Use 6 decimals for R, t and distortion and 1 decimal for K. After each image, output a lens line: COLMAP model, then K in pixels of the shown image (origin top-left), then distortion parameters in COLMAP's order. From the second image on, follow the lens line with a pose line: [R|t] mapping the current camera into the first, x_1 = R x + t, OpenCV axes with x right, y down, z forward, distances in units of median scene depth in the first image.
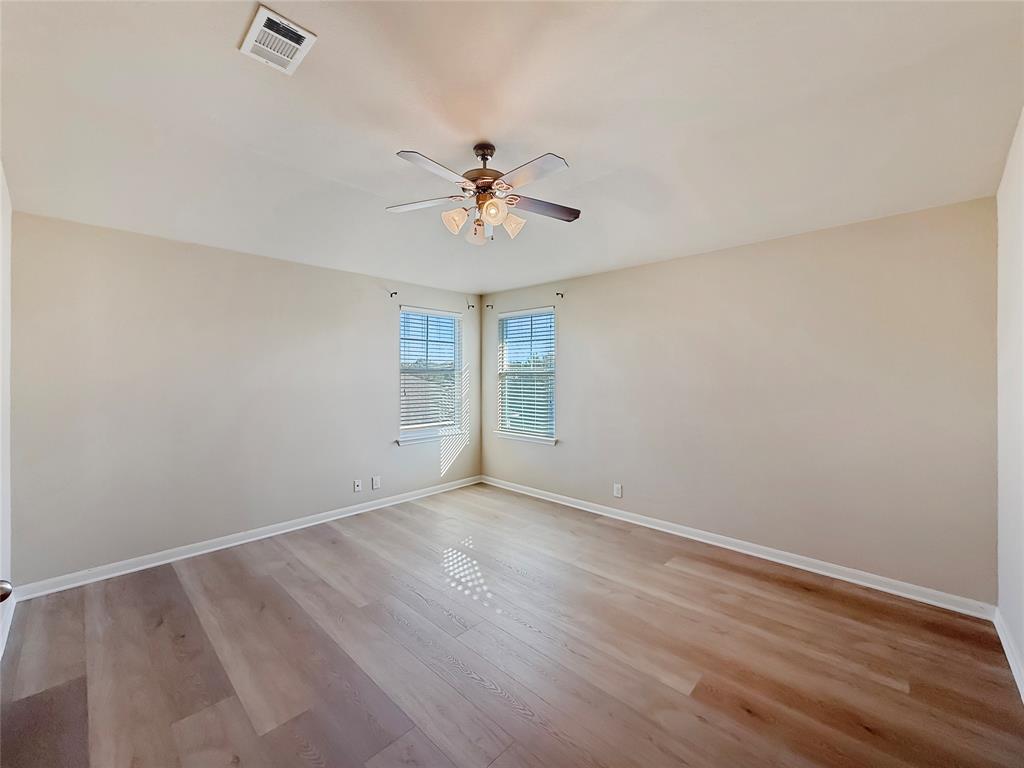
lens RADIAL K [[414.5, 0, 508.6], [0, 414.5, 378.6], [0, 0, 1]] dist [0.000622, -0.001439]
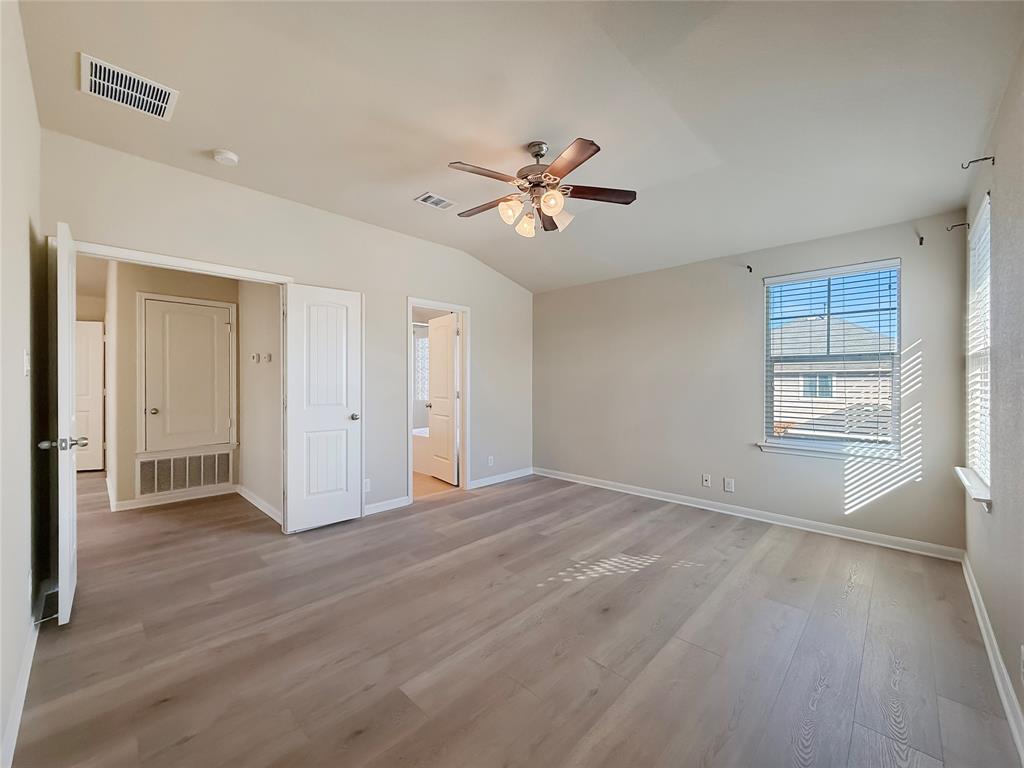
lens RADIAL K [[414.5, 0, 510.9], [0, 414.5, 382.1], [0, 0, 1]] dist [0.000622, -0.001439]
pose [[-0.012178, 0.003463, -0.999920, 0.649048], [-0.013999, 0.999895, 0.003634, 0.035296], [0.999828, 0.014042, -0.012128, 0.598080]]
